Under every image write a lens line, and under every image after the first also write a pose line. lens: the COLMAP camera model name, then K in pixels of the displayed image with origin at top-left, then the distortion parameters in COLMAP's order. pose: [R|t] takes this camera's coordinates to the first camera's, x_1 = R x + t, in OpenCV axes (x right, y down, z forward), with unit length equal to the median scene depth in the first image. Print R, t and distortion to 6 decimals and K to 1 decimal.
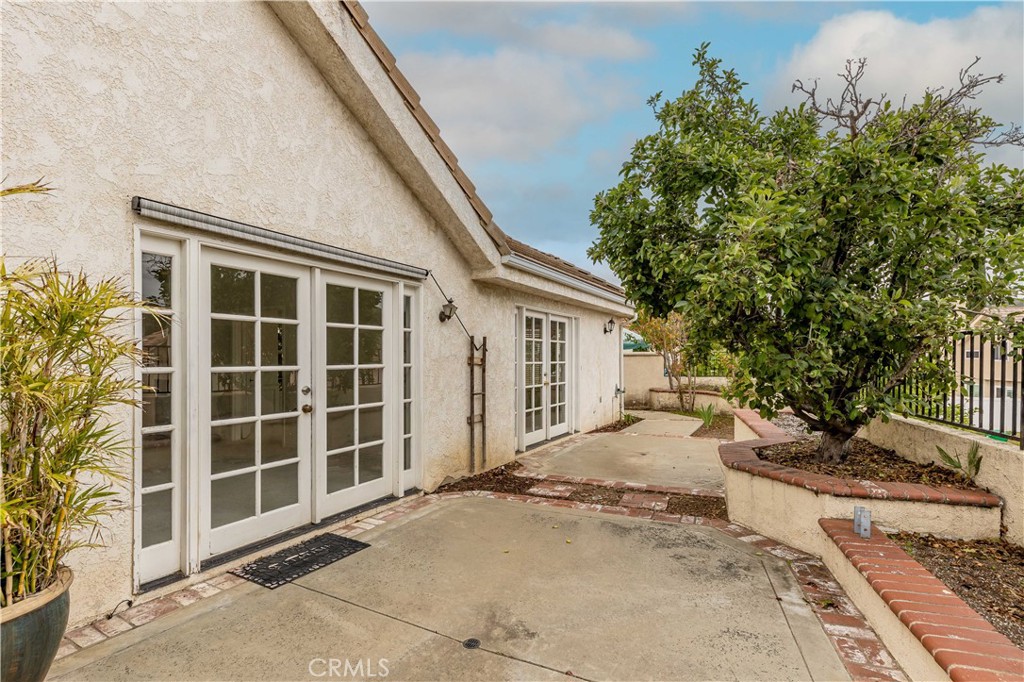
lens RADIAL K [[481.2, 0, 509.2], [0, 481.2, 360.5], [0, 0, 1]] dist [-0.000319, -0.000580]
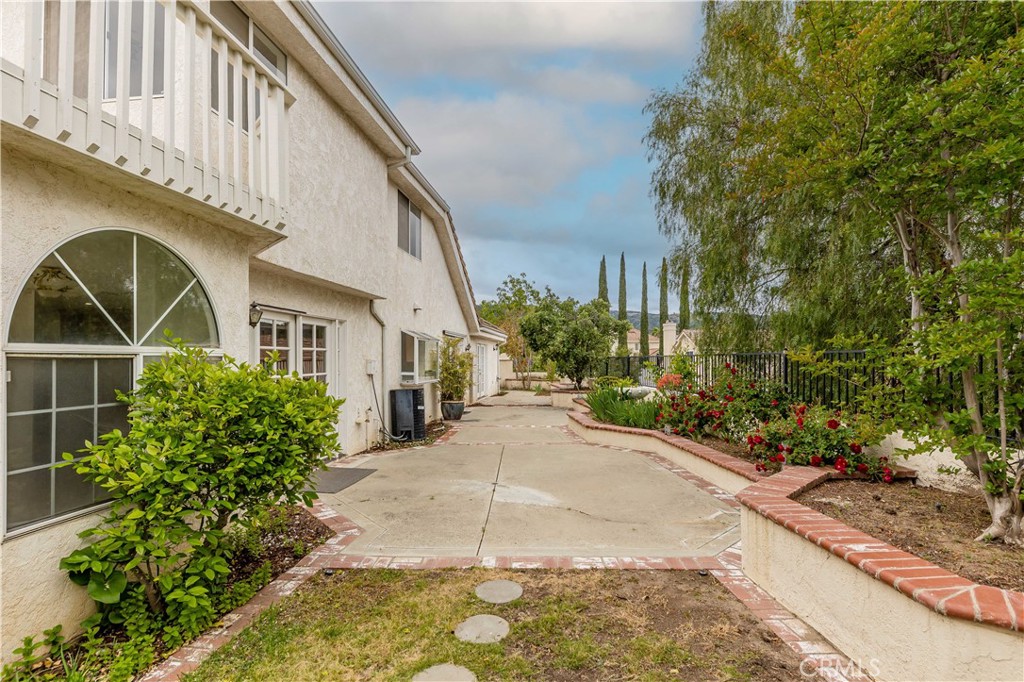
lens RADIAL K [[503.2, 0, 507.1], [0, 503.2, 352.5], [0, 0, 1]] dist [0.002783, 0.000108]
pose [[0.929391, 0.003860, 0.369077, -0.876187], [0.003667, 0.999799, -0.019692, -0.007915], [-0.369079, 0.019655, 0.929190, -1.660857]]
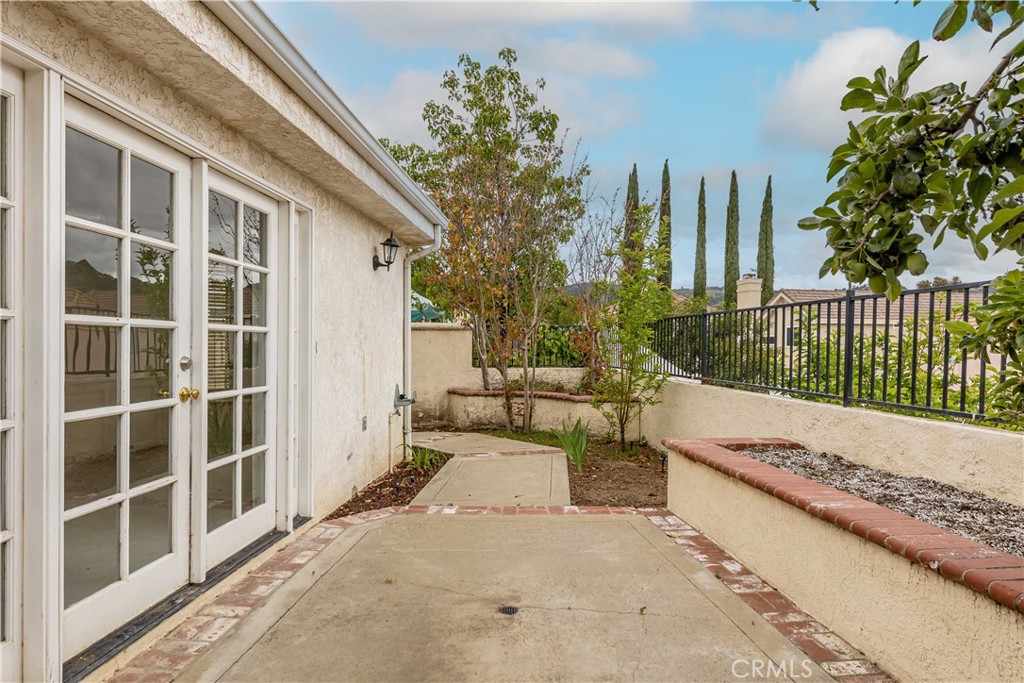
lens RADIAL K [[631.7, 0, 532.4], [0, 631.7, 343.1], [0, 0, 1]] dist [0.001165, 0.000029]
pose [[0.890691, 0.007683, 0.454544, 0.106267], [-0.005059, 0.999963, -0.006989, 0.021504], [-0.454581, 0.003926, 0.890697, 0.677473]]
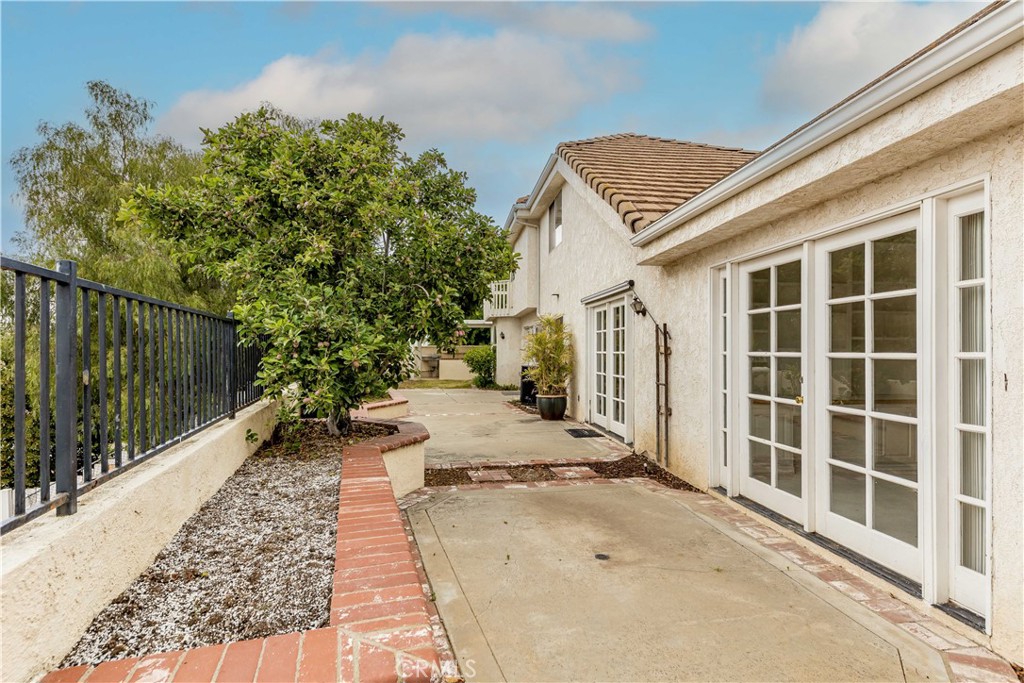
lens RADIAL K [[503.2, 0, 507.1], [0, 503.2, 353.0], [0, 0, 1]] dist [0.002783, 0.000108]
pose [[-0.810784, 0.003151, -0.585337, 0.697572], [-0.002530, 0.999957, 0.008887, -0.000766], [0.585340, 0.008686, -0.810741, 1.477261]]
